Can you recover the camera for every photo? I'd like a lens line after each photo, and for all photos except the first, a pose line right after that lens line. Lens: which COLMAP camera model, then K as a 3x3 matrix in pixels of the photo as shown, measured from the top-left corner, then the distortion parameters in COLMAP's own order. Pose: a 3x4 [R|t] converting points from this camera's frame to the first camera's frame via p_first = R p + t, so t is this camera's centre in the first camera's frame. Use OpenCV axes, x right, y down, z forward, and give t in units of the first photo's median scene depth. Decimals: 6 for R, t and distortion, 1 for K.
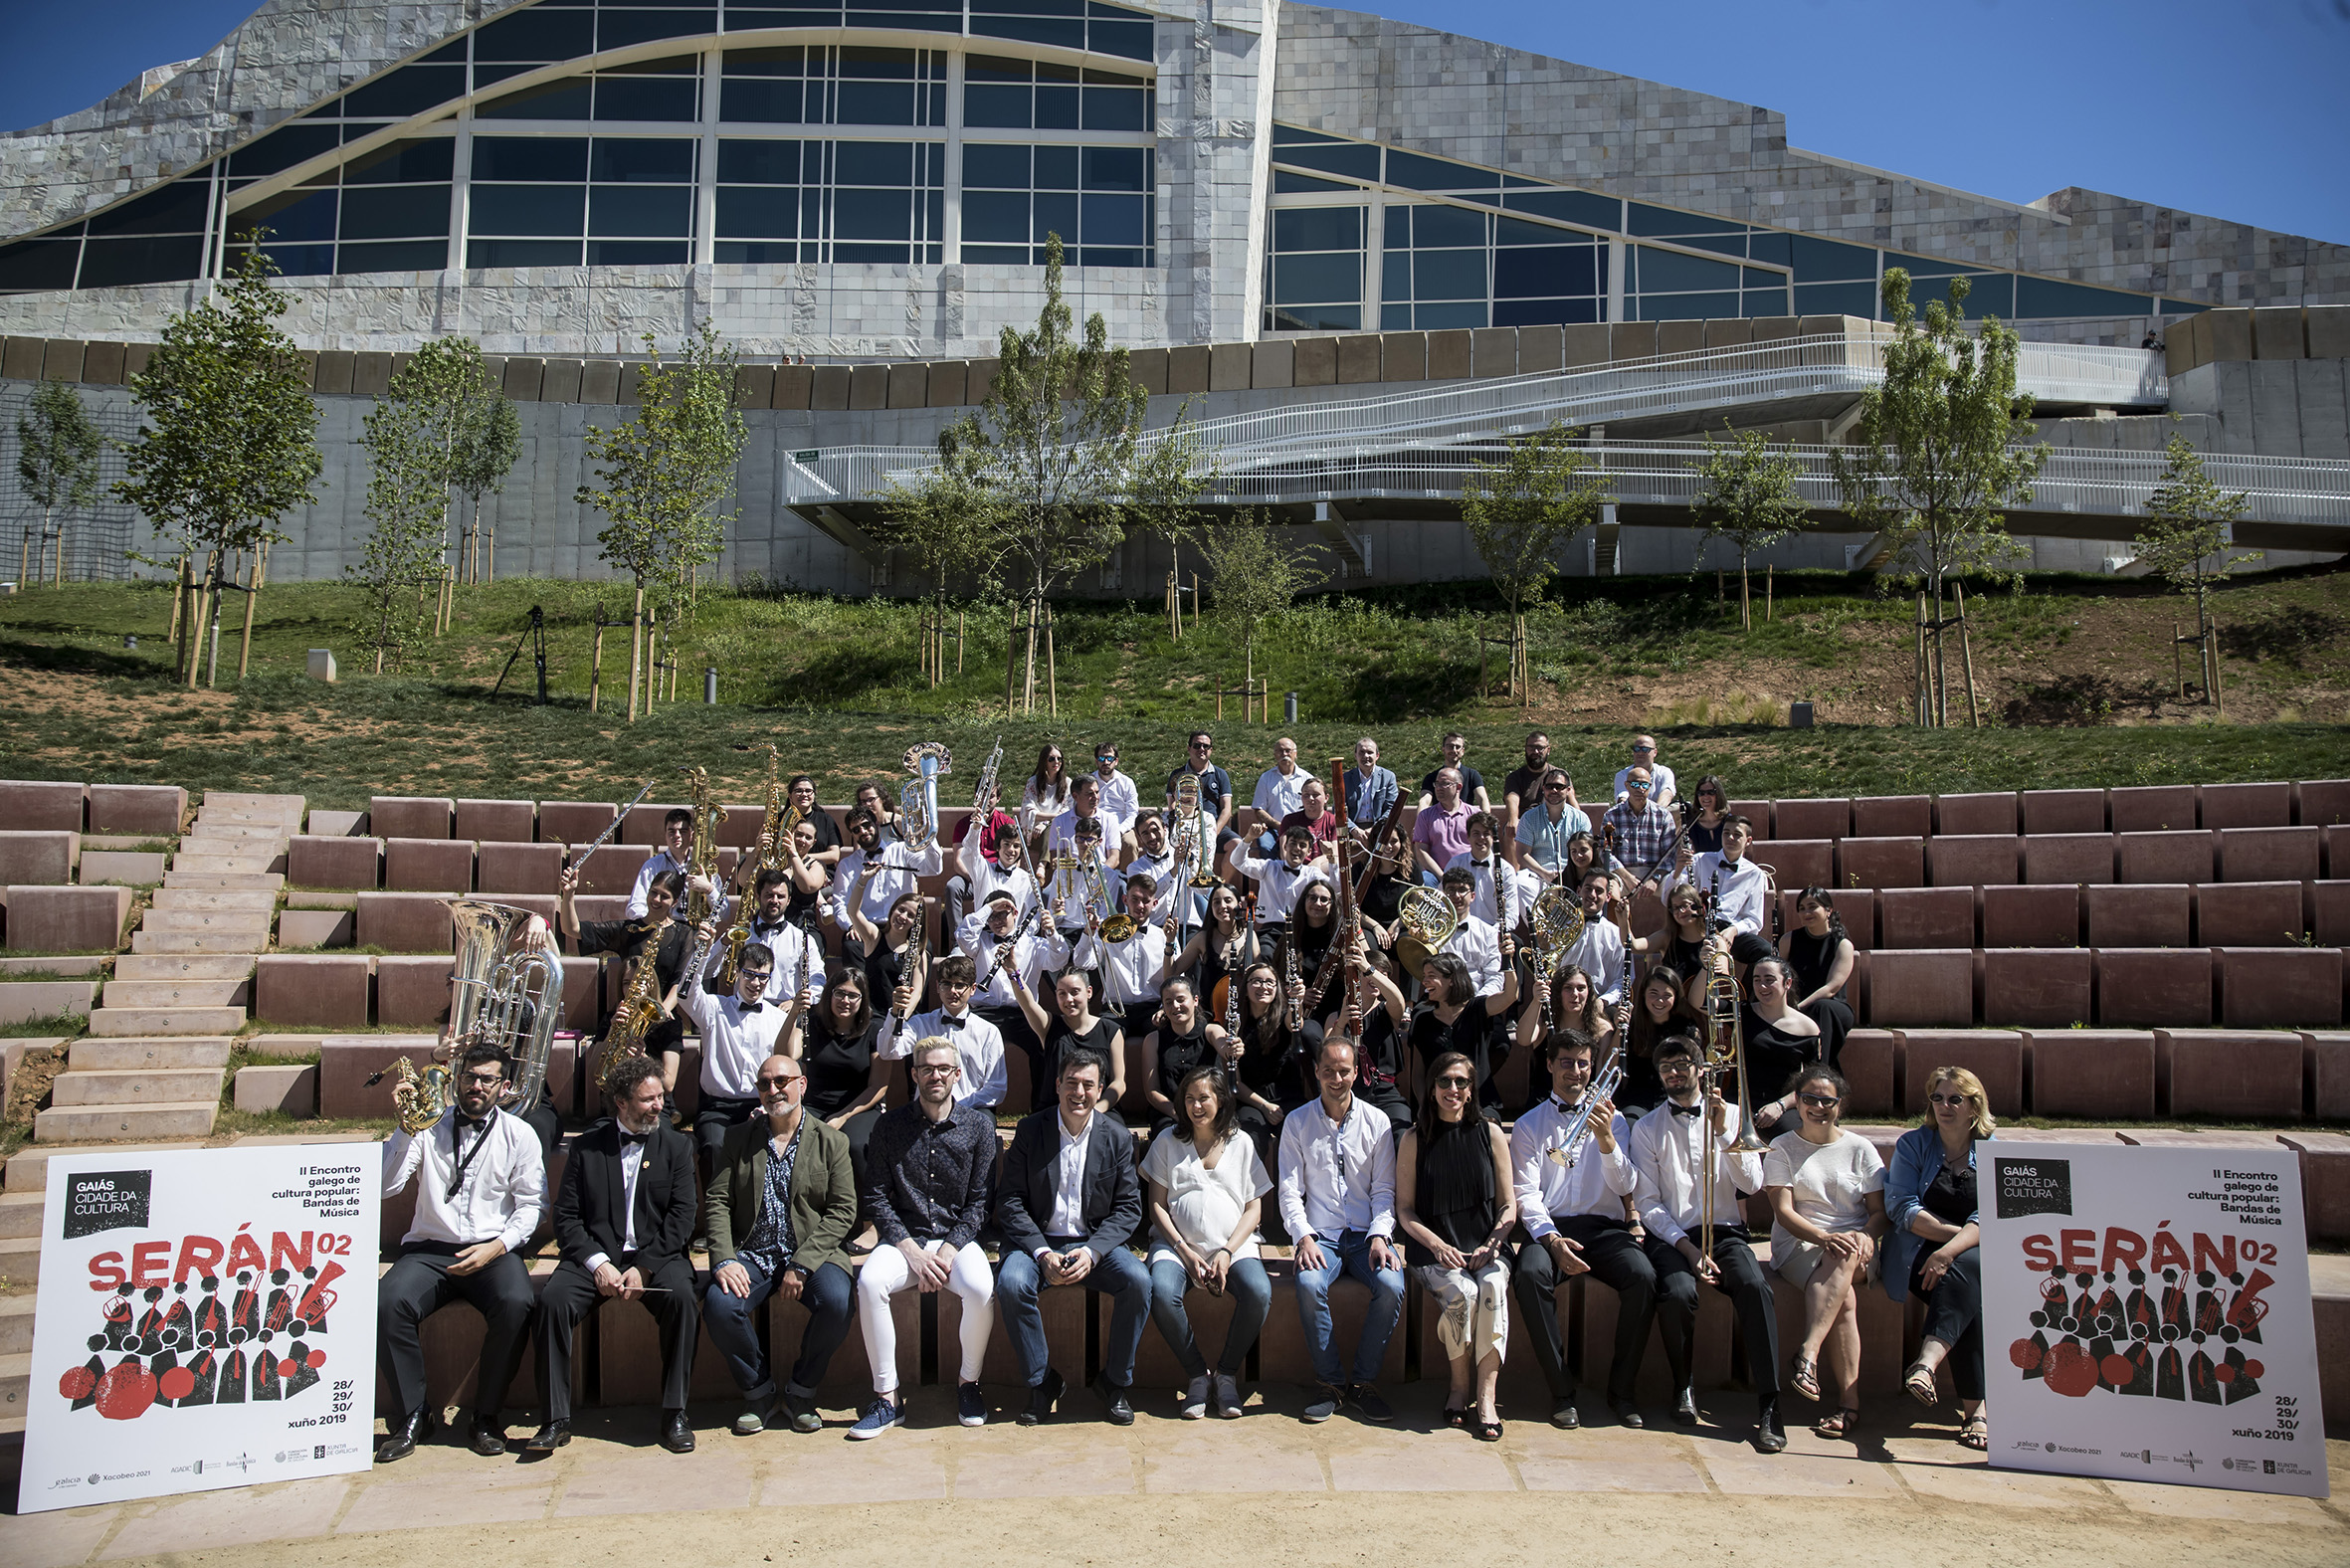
lens RADIAL K [[1606.7, 0, 1175.0], [0, 1606.7, 784.0], [0, 0, 1]] dist [-0.100436, 0.076974]
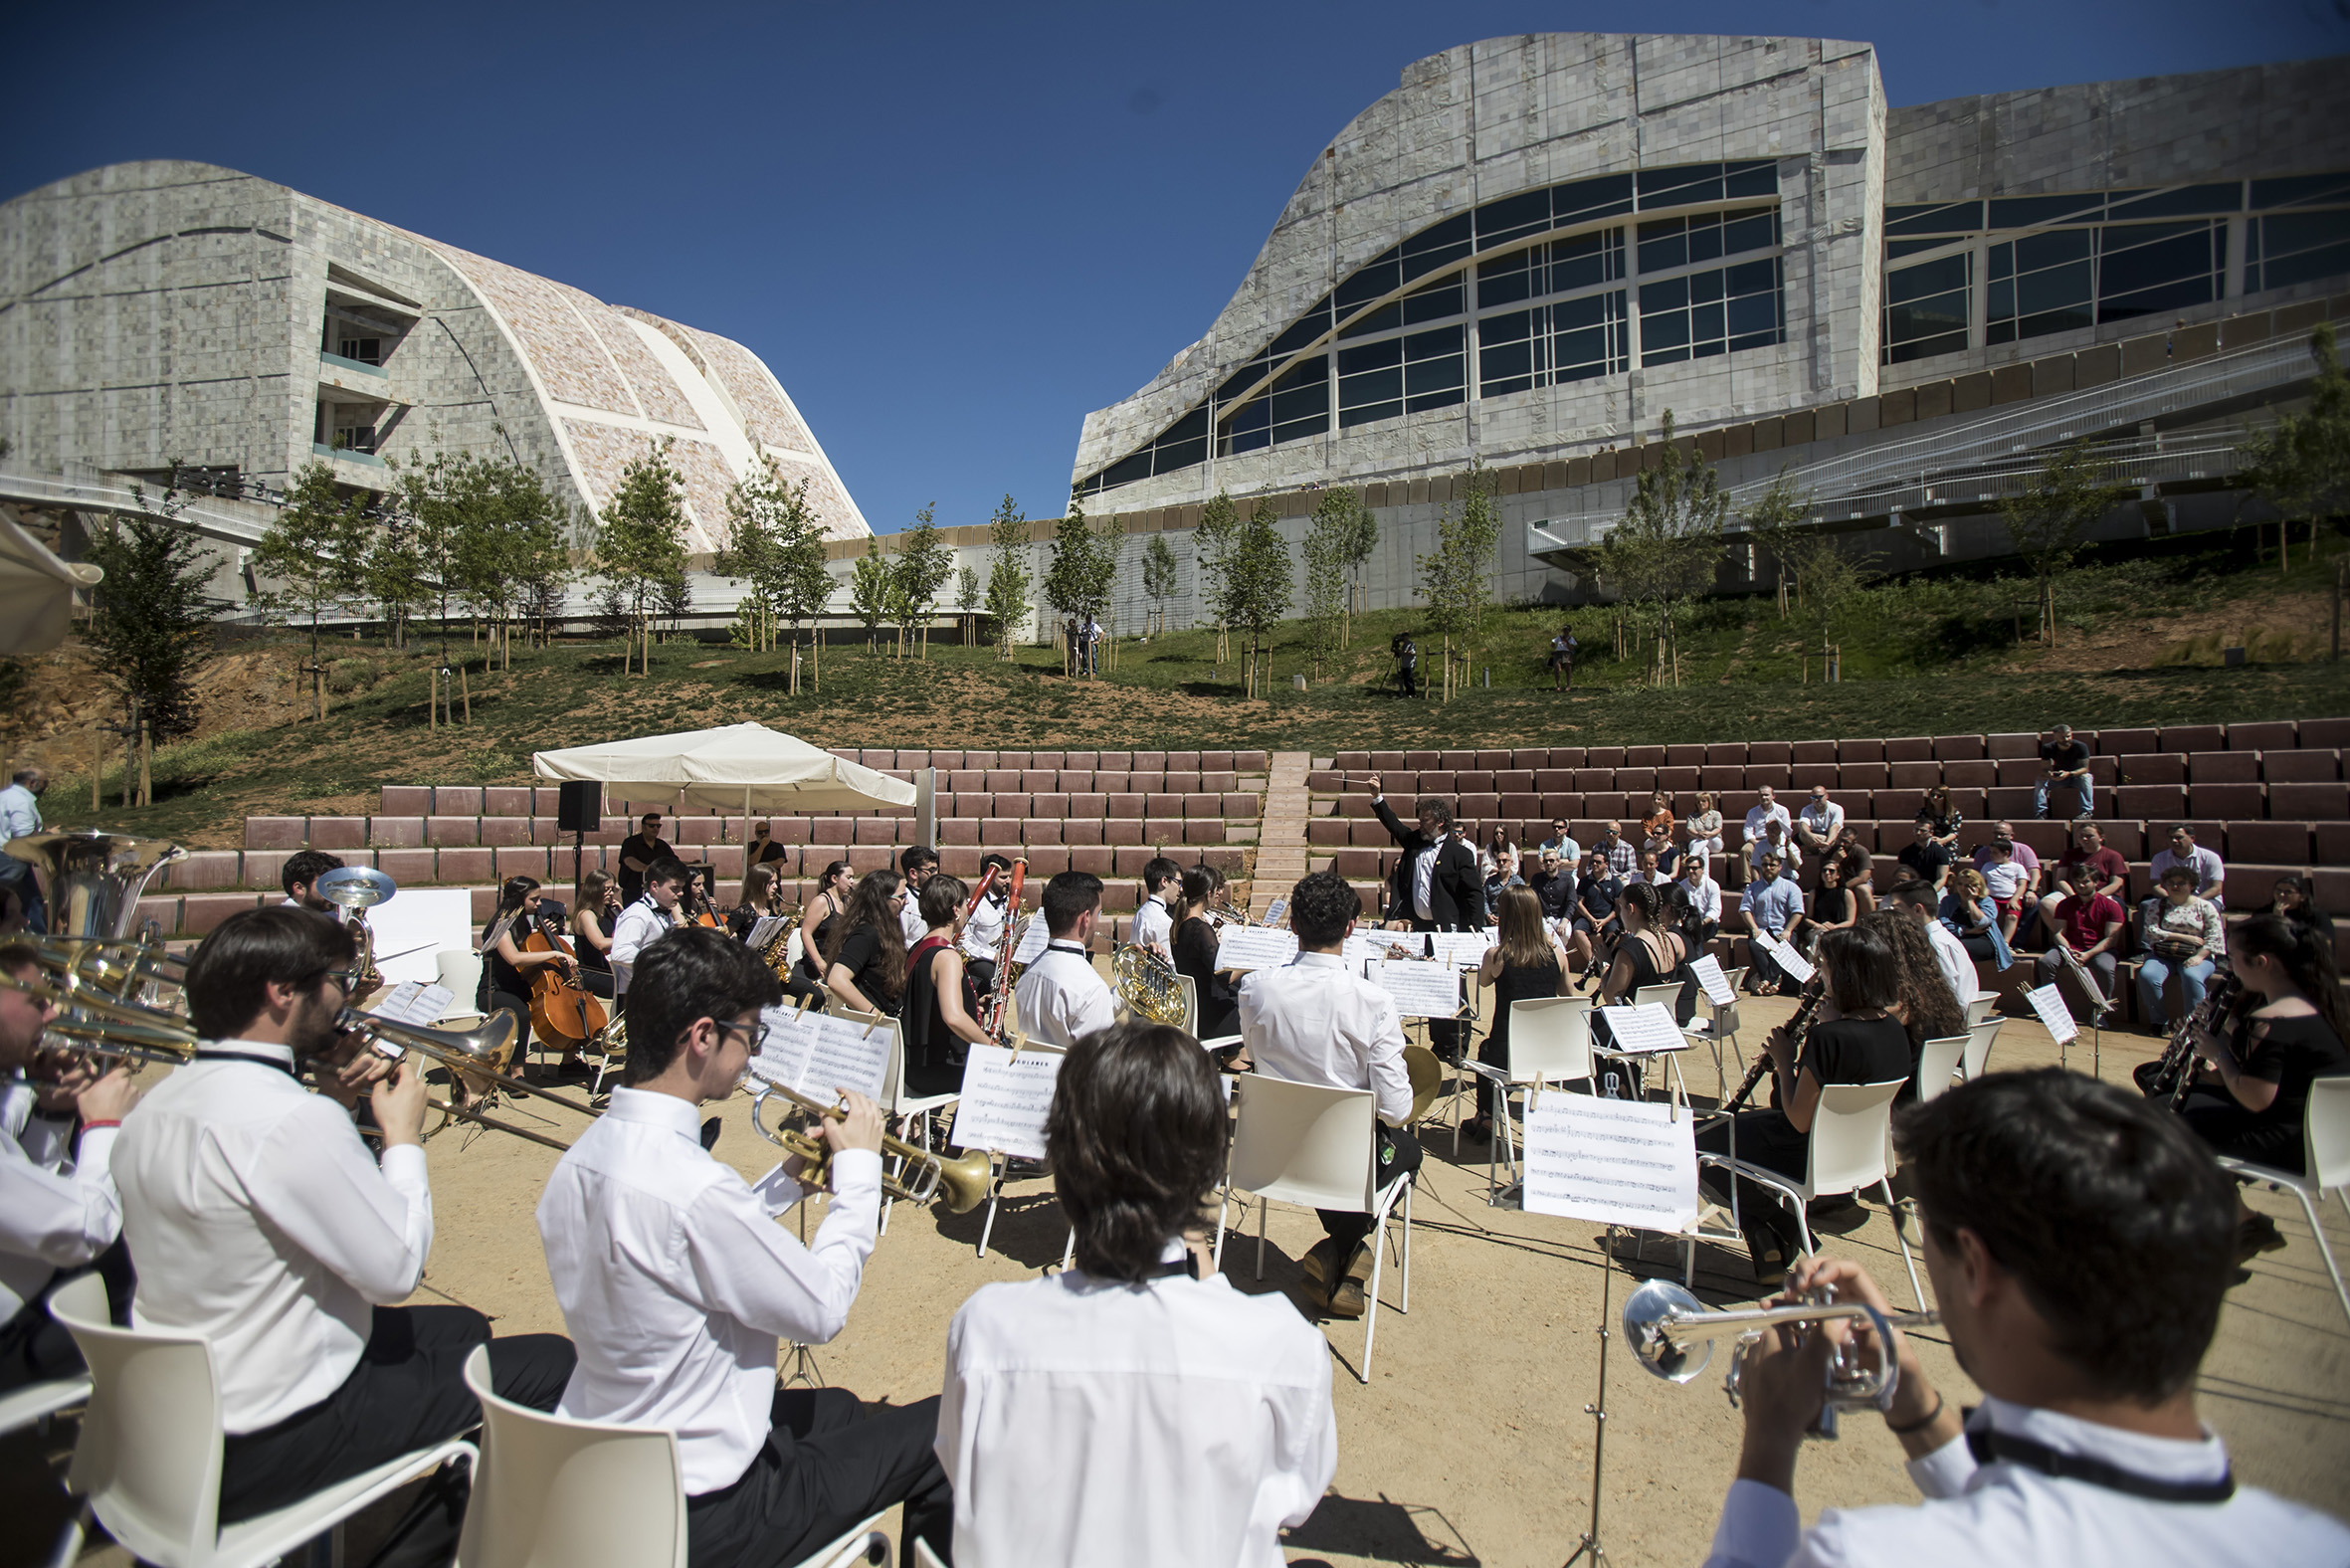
lens RADIAL K [[1060.9, 0, 1149.9], [0, 1060.9, 754.8], [0, 0, 1]] dist [-0.057609, 0.019912]
pose [[0.819693, -0.025658, -0.572228, 0.040614], [0.053072, 0.998101, 0.031269, -0.012273], [0.570339, -0.056000, 0.819499, -0.110318]]
